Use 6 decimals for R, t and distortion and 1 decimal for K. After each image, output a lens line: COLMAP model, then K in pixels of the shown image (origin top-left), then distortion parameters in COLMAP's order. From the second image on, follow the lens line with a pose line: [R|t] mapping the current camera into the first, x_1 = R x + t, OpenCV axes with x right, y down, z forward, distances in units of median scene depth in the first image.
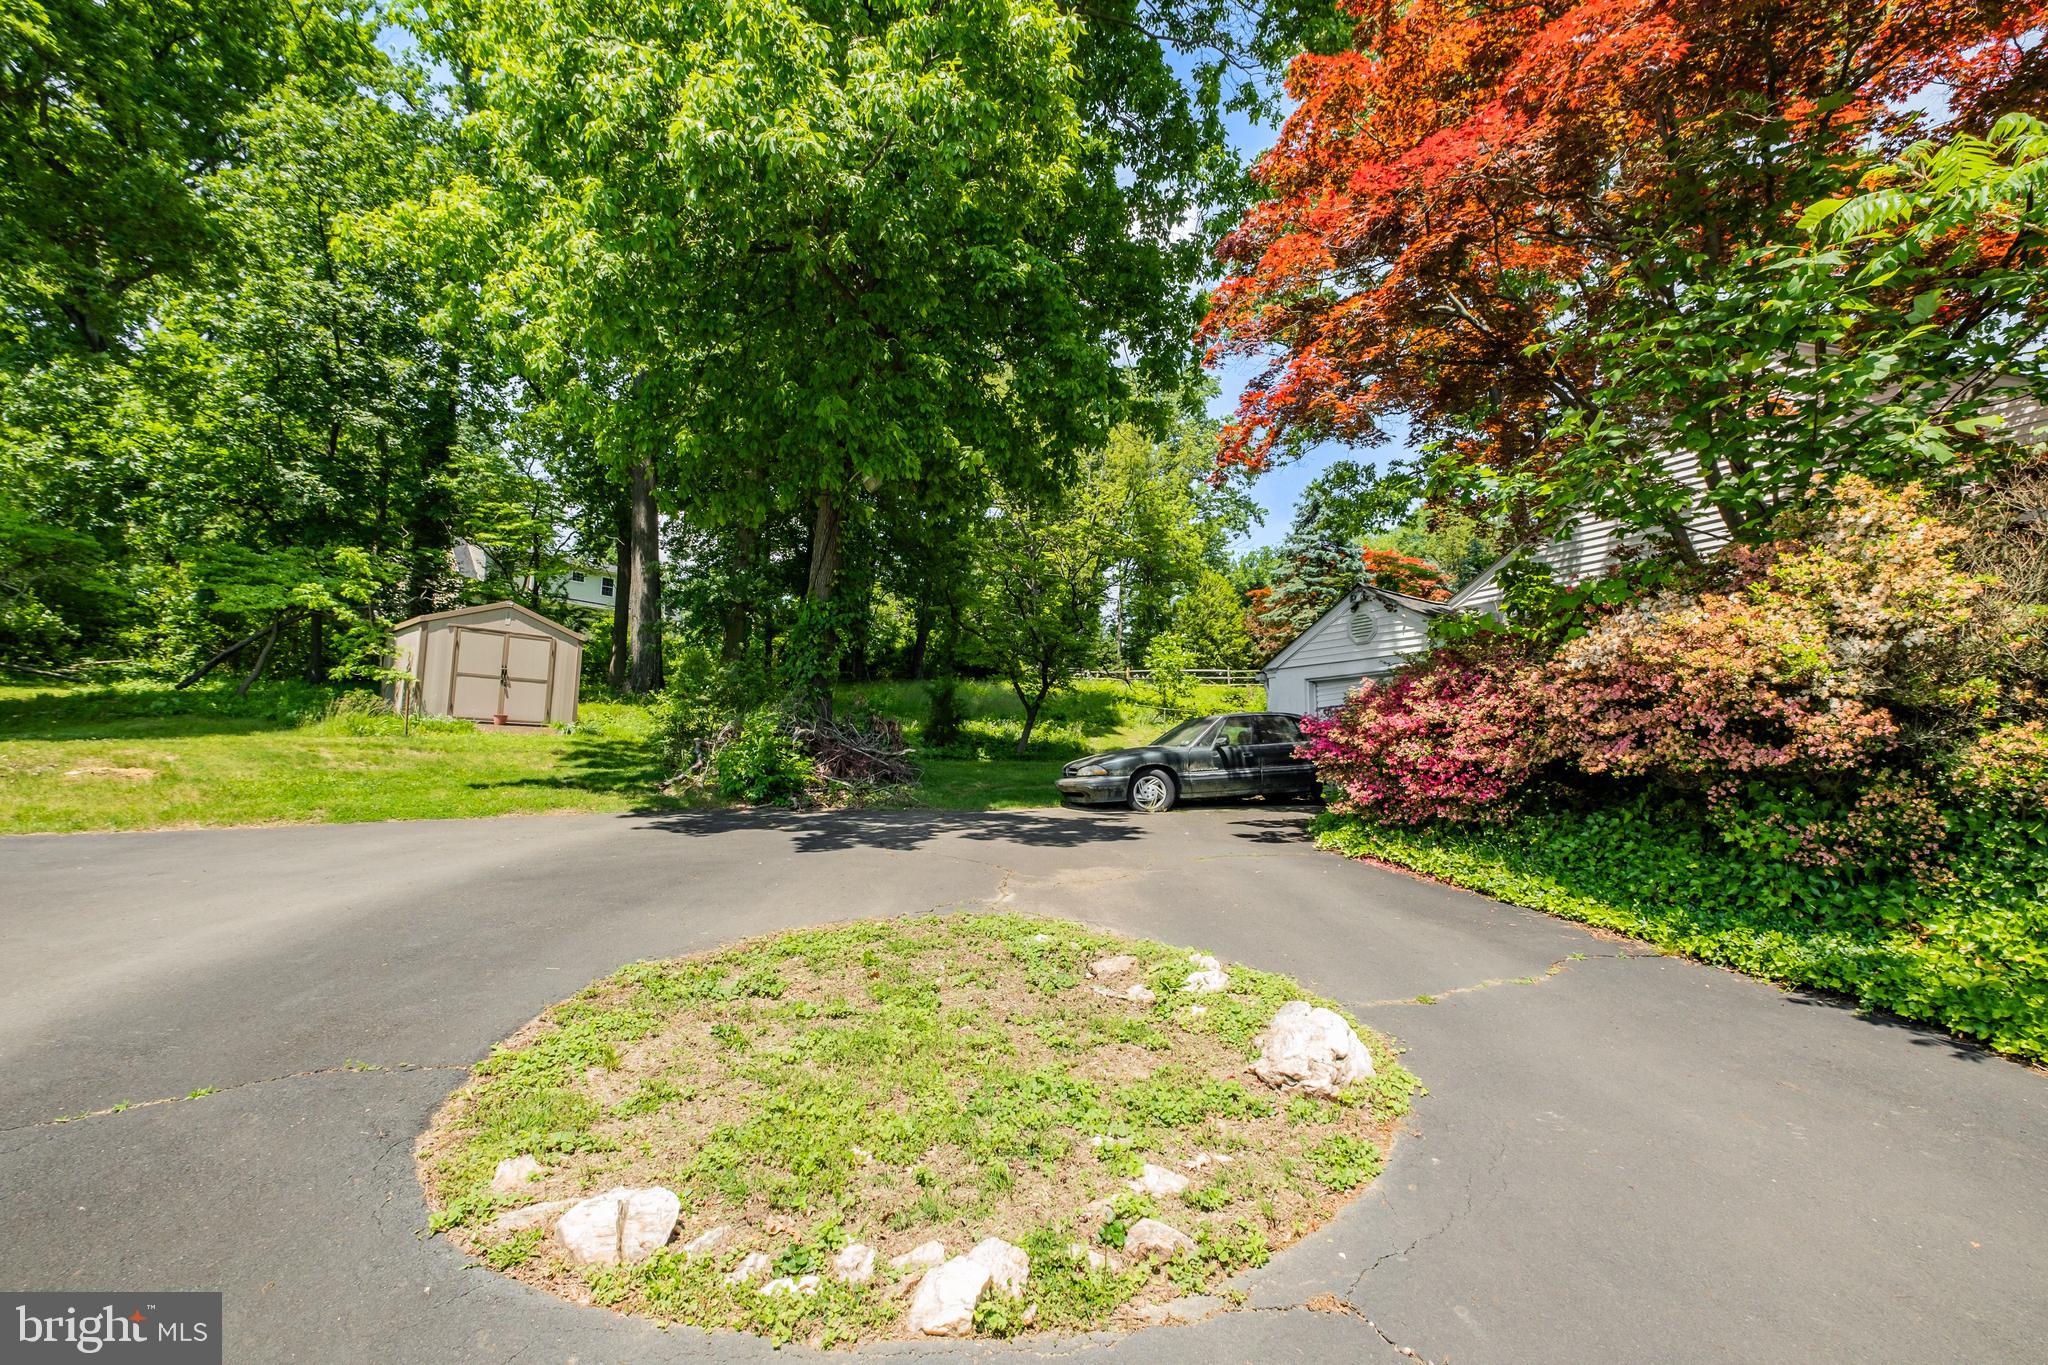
lens RADIAL K [[928.9, 0, 1024.2], [0, 928.9, 688.0], [0, 0, 1]] dist [-0.002349, -0.000446]
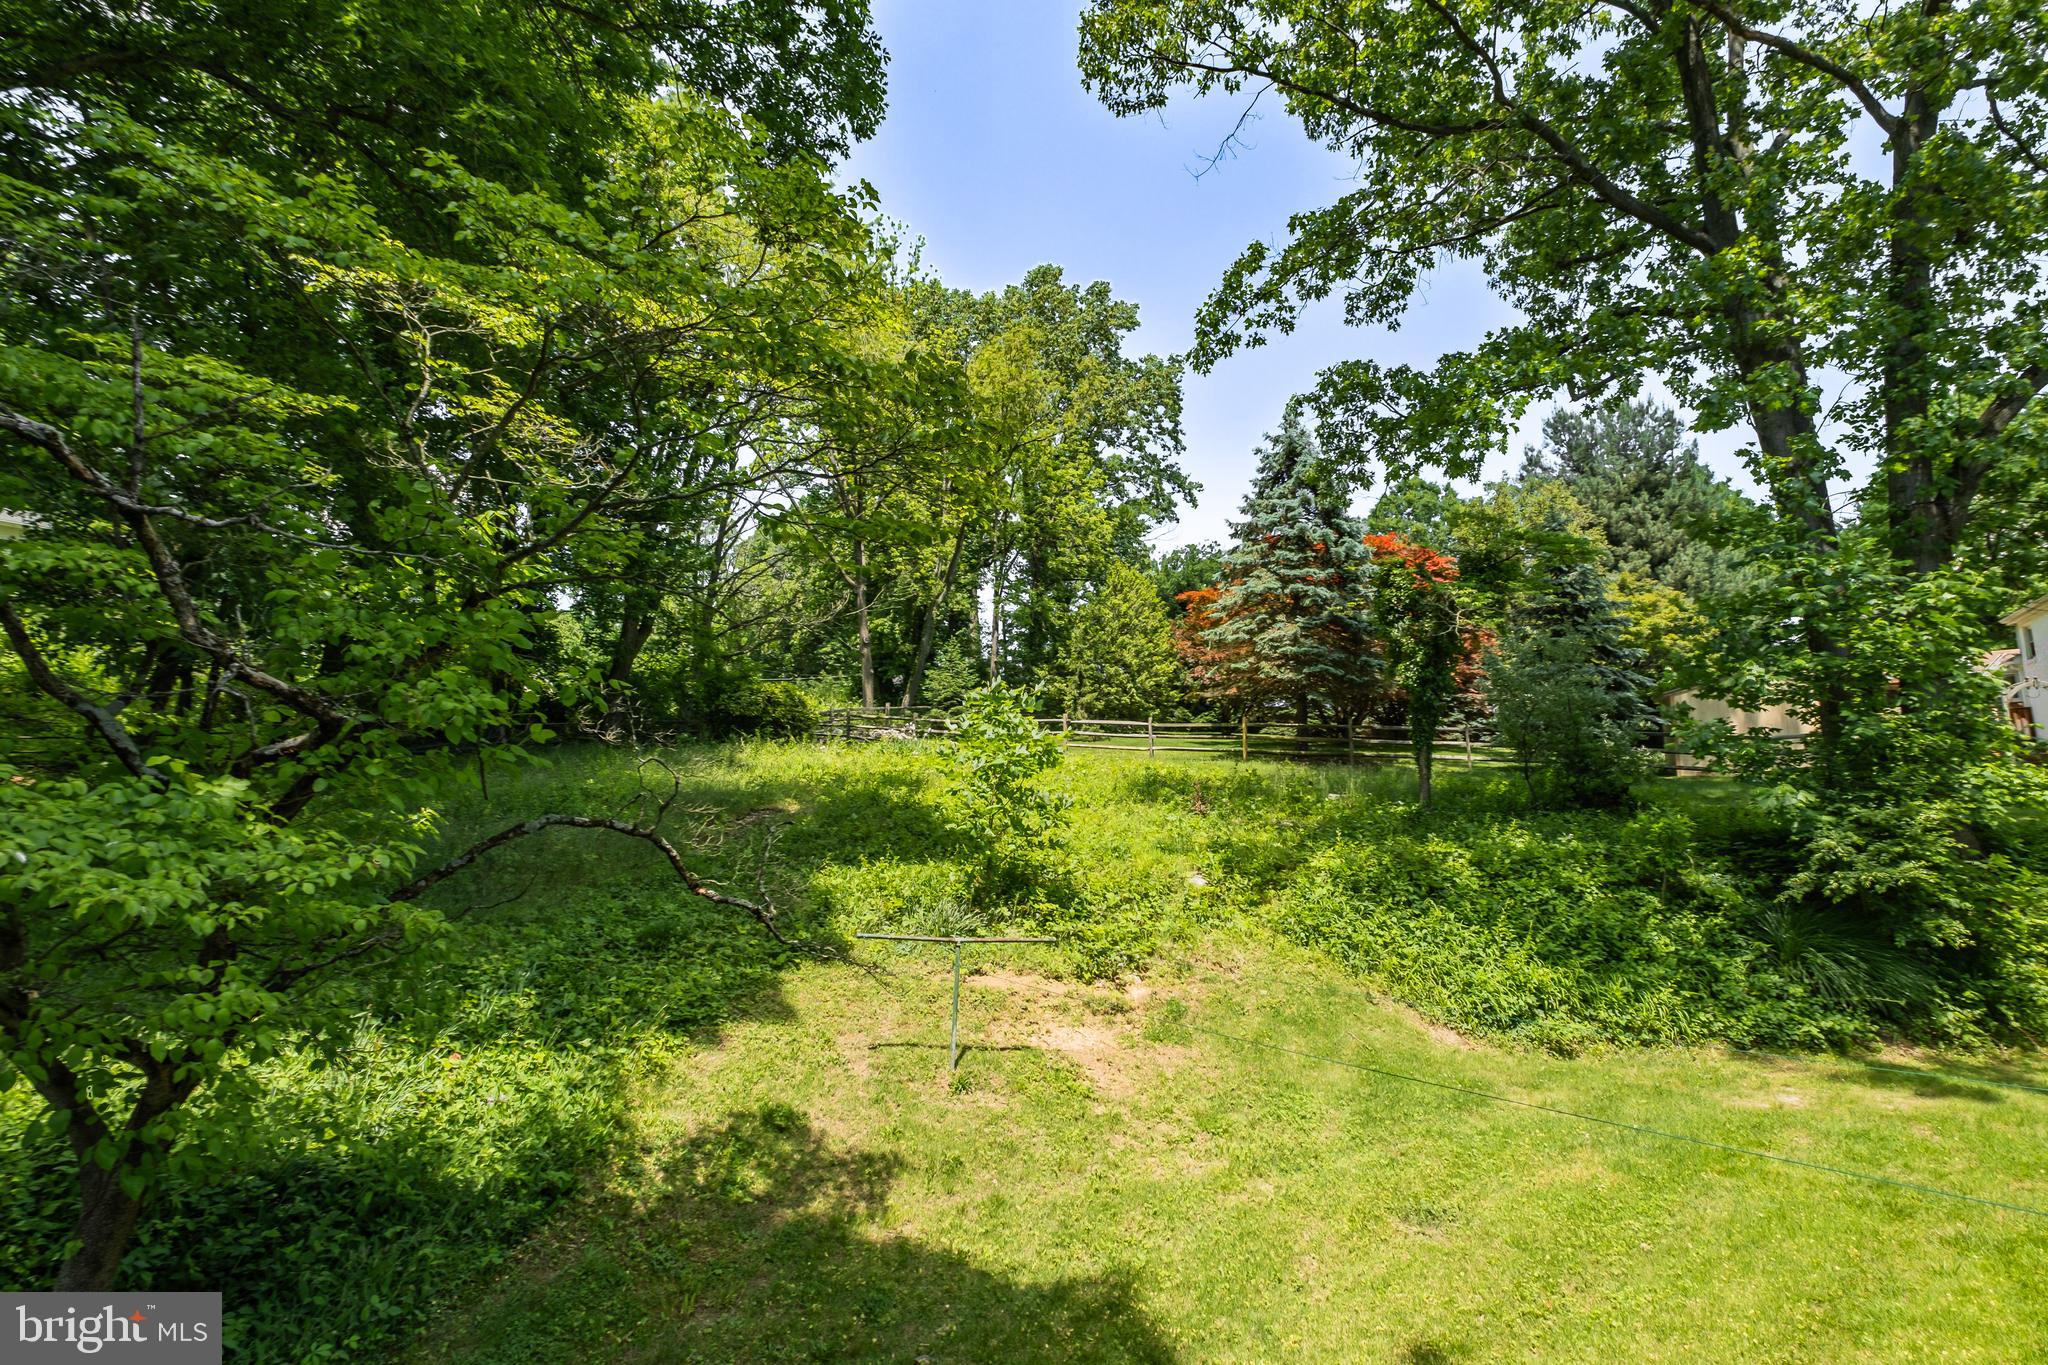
lens RADIAL K [[928.9, 0, 1021.3], [0, 928.9, 678.8], [0, 0, 1]] dist [-0.002349, -0.000446]
pose [[0.996618, 0.006197, 0.081942, 0.072275], [-0.004651, 0.999808, -0.019038, -0.029094], [-0.082045, 0.018592, 0.996455, 0.334224]]
